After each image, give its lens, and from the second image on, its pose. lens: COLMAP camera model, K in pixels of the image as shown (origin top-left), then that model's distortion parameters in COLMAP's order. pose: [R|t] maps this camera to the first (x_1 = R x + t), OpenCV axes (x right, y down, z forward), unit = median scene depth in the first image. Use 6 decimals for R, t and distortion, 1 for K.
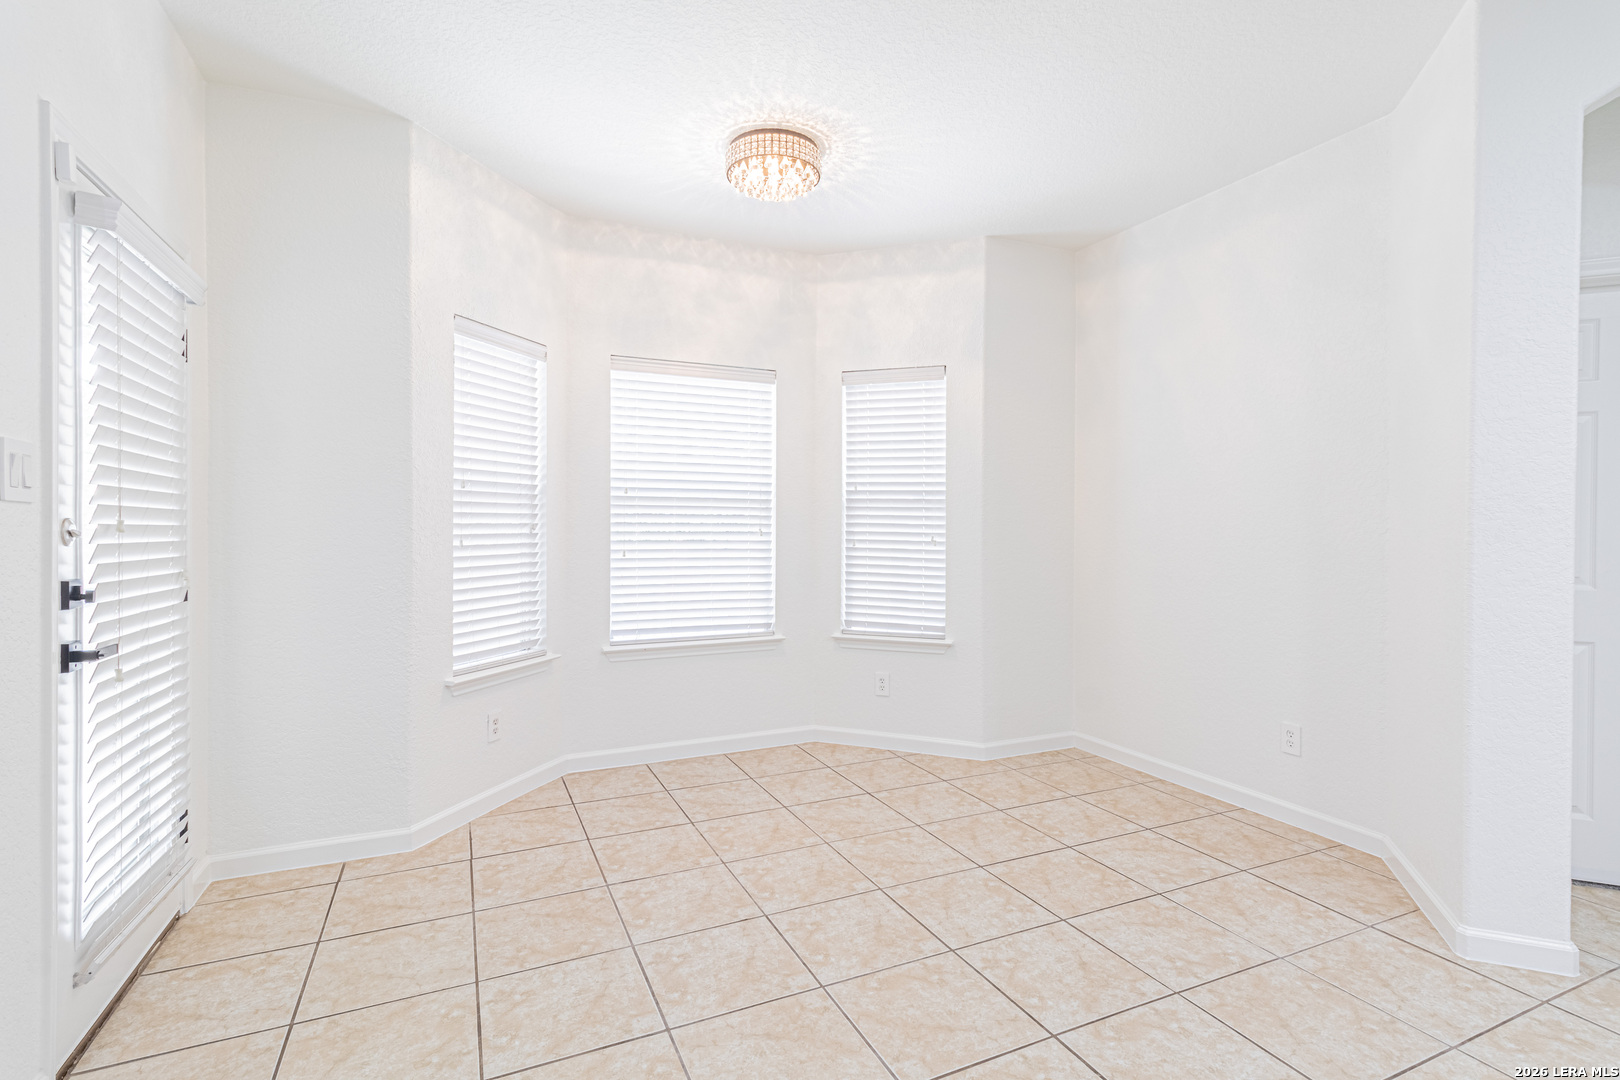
lens RADIAL K [[762.5, 0, 836.4], [0, 762.5, 529.7], [0, 0, 1]] dist [0.003782, -0.000196]
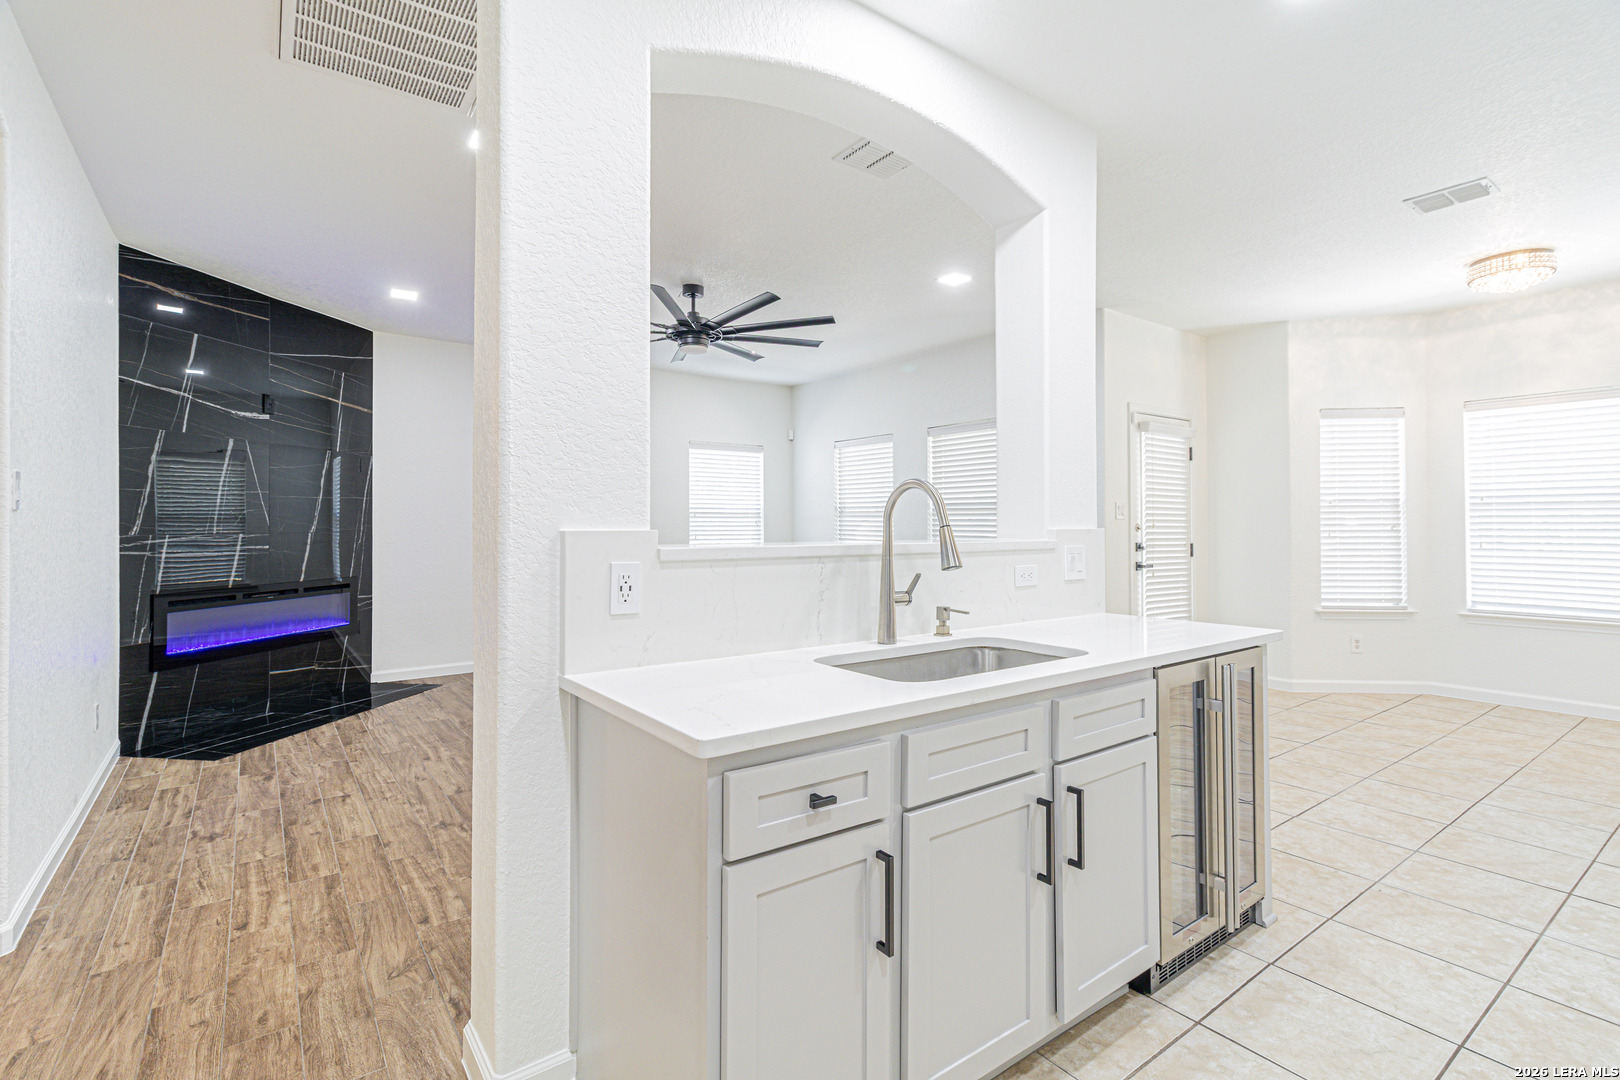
lens RADIAL K [[758.0, 0, 809.1], [0, 758.0, 520.4], [0, 0, 1]] dist [0.003025, 0.000674]
pose [[0.185649, -0.014039, -0.982516, 0.822829], [-0.001204, 0.999894, -0.014515, 0.008711], [0.982615, 0.003877, 0.185613, -0.420093]]
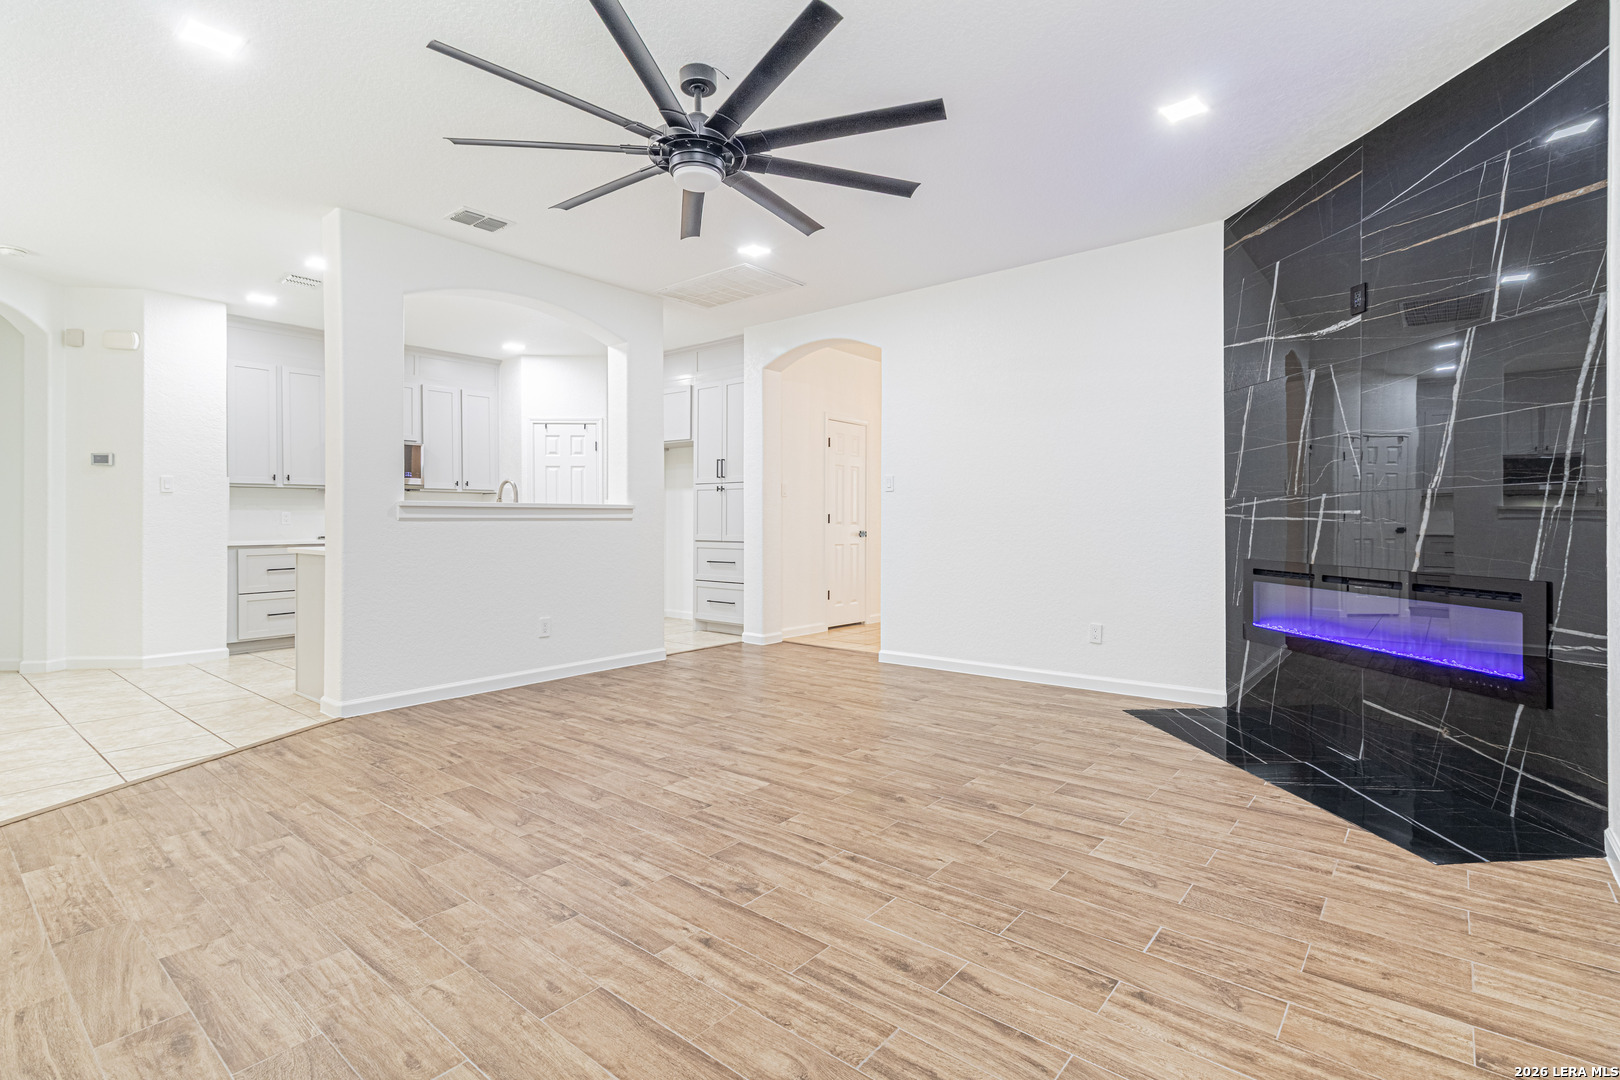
lens RADIAL K [[758.6, 0, 814.5], [0, 758.6, 525.3], [0, 0, 1]] dist [0.002925, -0.000508]
pose [[-0.425166, -0.009554, 0.905065, -1.108346], [0.003095, 0.999923, 0.012010, 0.042745], [-0.905110, 0.007907, -0.425103, -0.171565]]
